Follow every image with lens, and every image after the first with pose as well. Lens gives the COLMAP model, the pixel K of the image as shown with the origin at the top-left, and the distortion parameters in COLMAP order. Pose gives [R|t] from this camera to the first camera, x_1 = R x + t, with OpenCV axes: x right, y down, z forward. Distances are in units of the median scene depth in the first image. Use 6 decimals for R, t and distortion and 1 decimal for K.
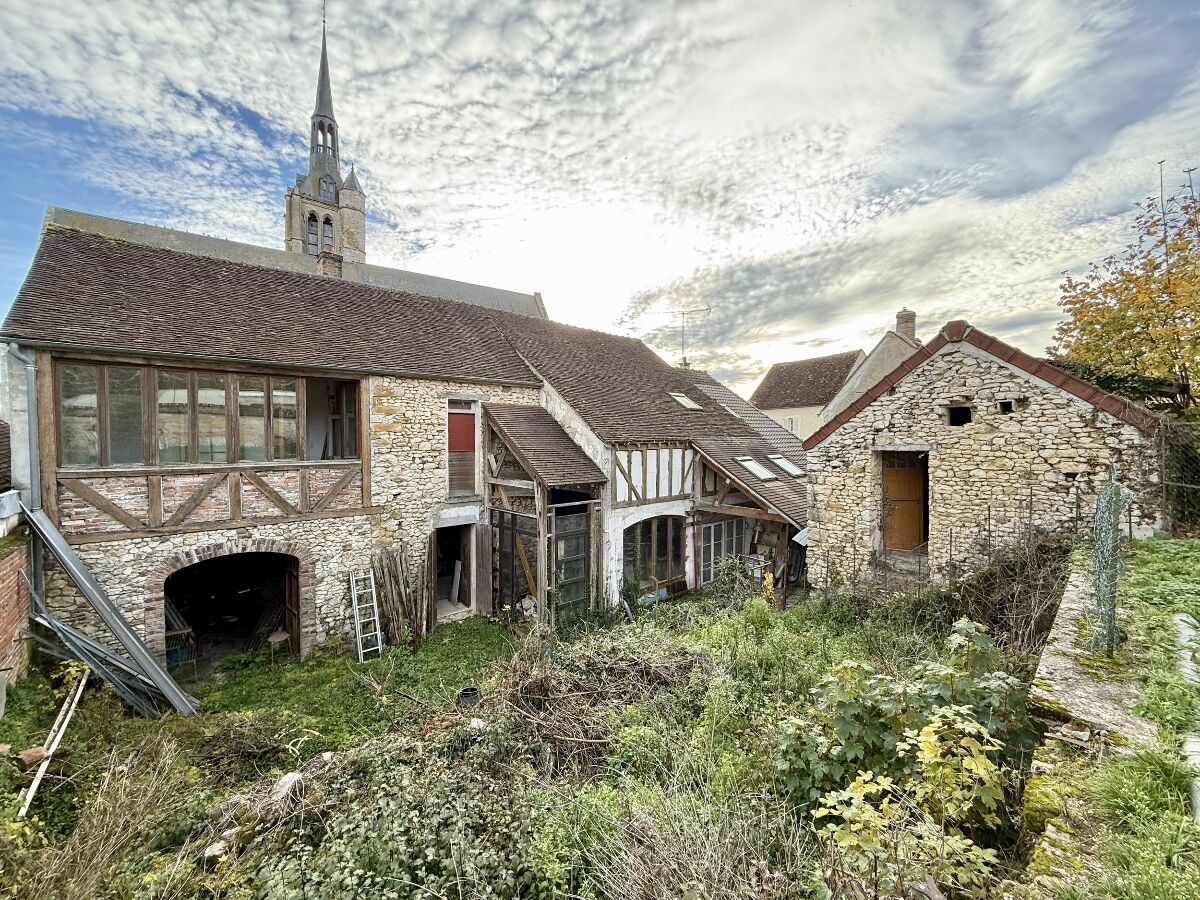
lens RADIAL K [[478.3, 0, 596.7], [0, 478.3, 450.3], [0, 0, 1]] dist [0.000173, -0.000220]
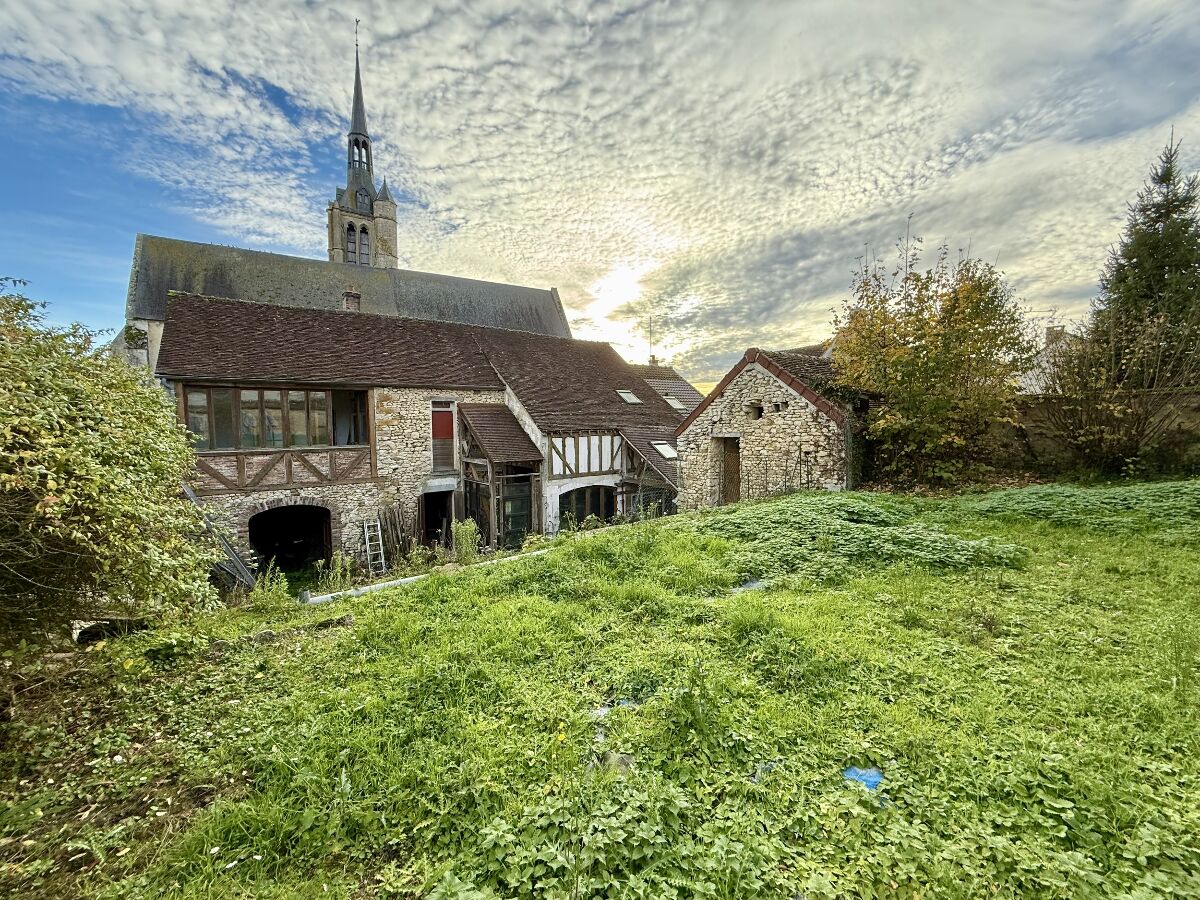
lens RADIAL K [[478.3, 0, 597.7], [0, 478.3, 450.3], [0, 0, 1]] dist [0.000173, -0.000220]
pose [[0.996860, -0.003545, -0.079099, 0.287331], [0.006237, 0.999409, 0.033806, -0.008150], [0.078932, -0.034193, 0.996293, -0.365261]]
